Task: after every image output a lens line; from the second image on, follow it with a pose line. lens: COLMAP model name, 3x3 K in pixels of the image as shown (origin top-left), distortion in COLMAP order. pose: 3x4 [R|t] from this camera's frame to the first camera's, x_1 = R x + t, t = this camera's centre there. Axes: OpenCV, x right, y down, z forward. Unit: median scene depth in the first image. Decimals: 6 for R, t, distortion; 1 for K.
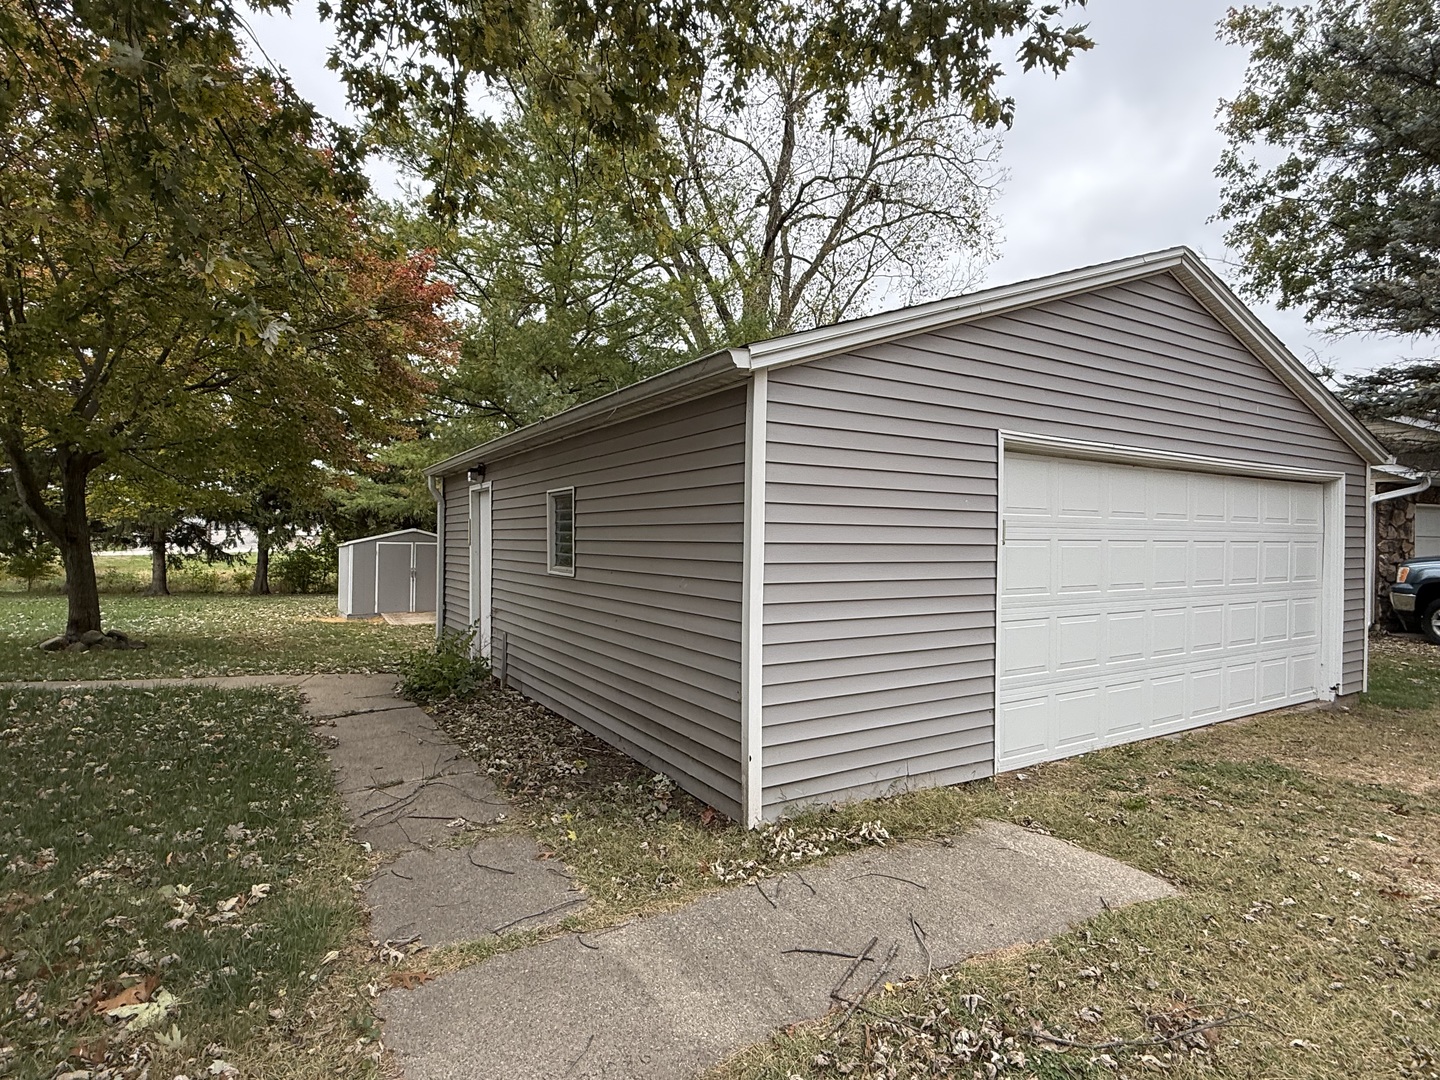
lens RADIAL K [[760.6, 0, 720.0], [0, 760.6, 540.0], [0, 0, 1]] dist [-0.000595, -0.000239]
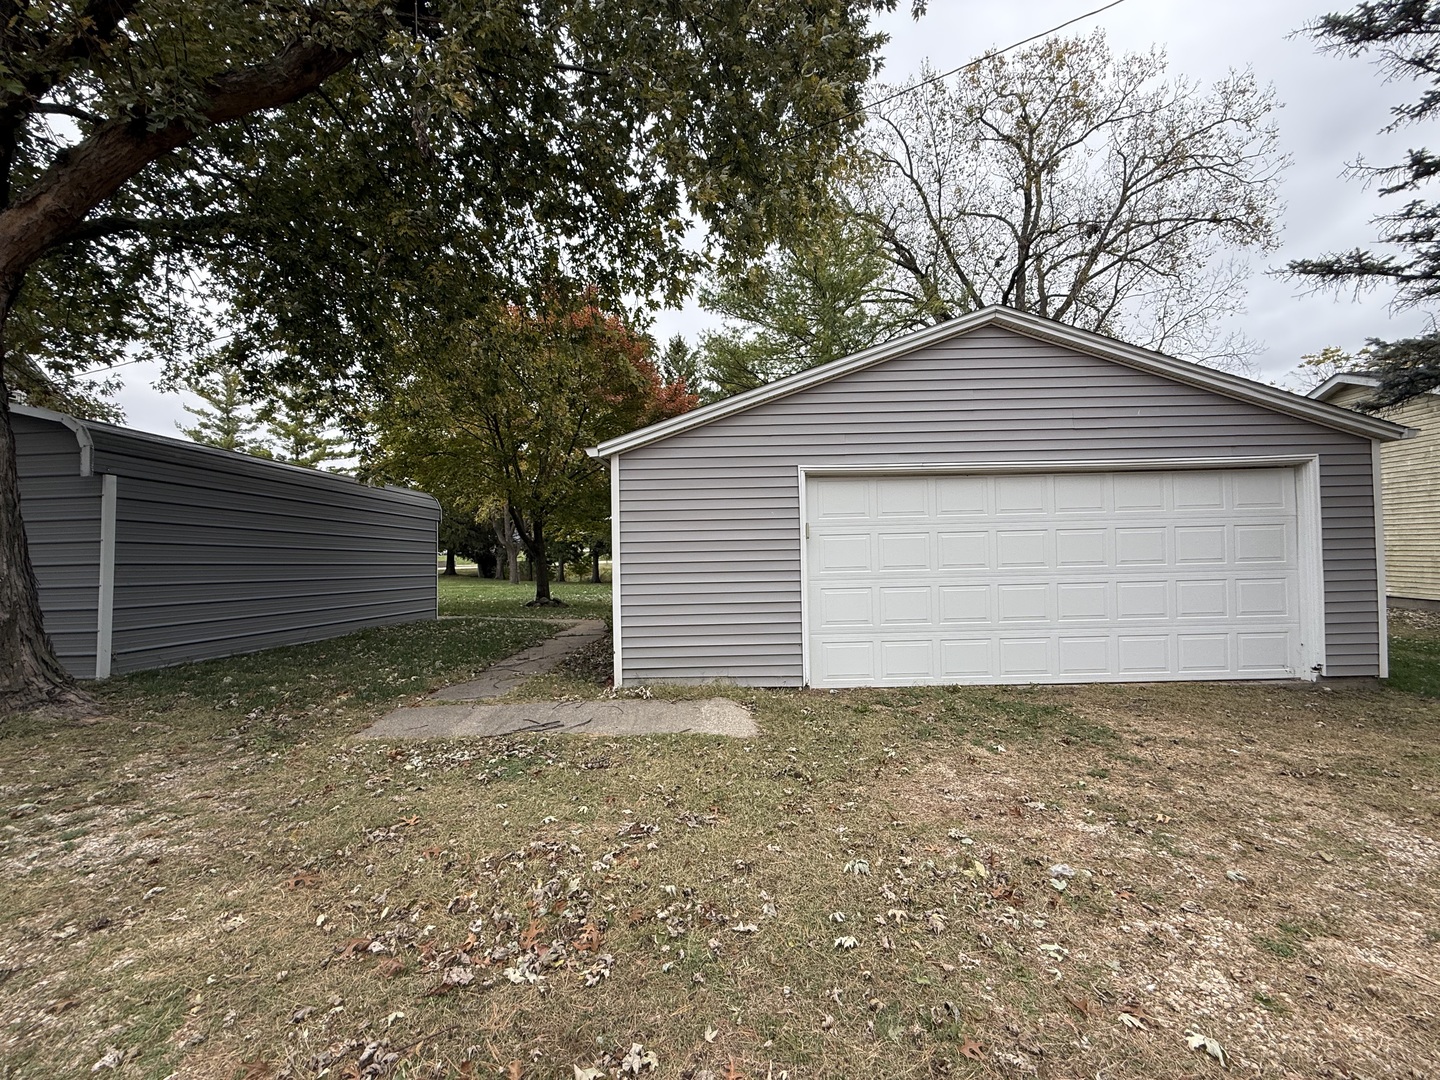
lens RADIAL K [[573.6, 0, 720.0], [0, 573.6, 540.0], [0, 0, 1]] dist [-0.001119, 0.000046]
pose [[0.851620, -0.034136, -0.523048, 0.824613], [0.027878, 0.999415, -0.019834, 0.027014], [0.523418, 0.002309, 0.852073, -0.093603]]
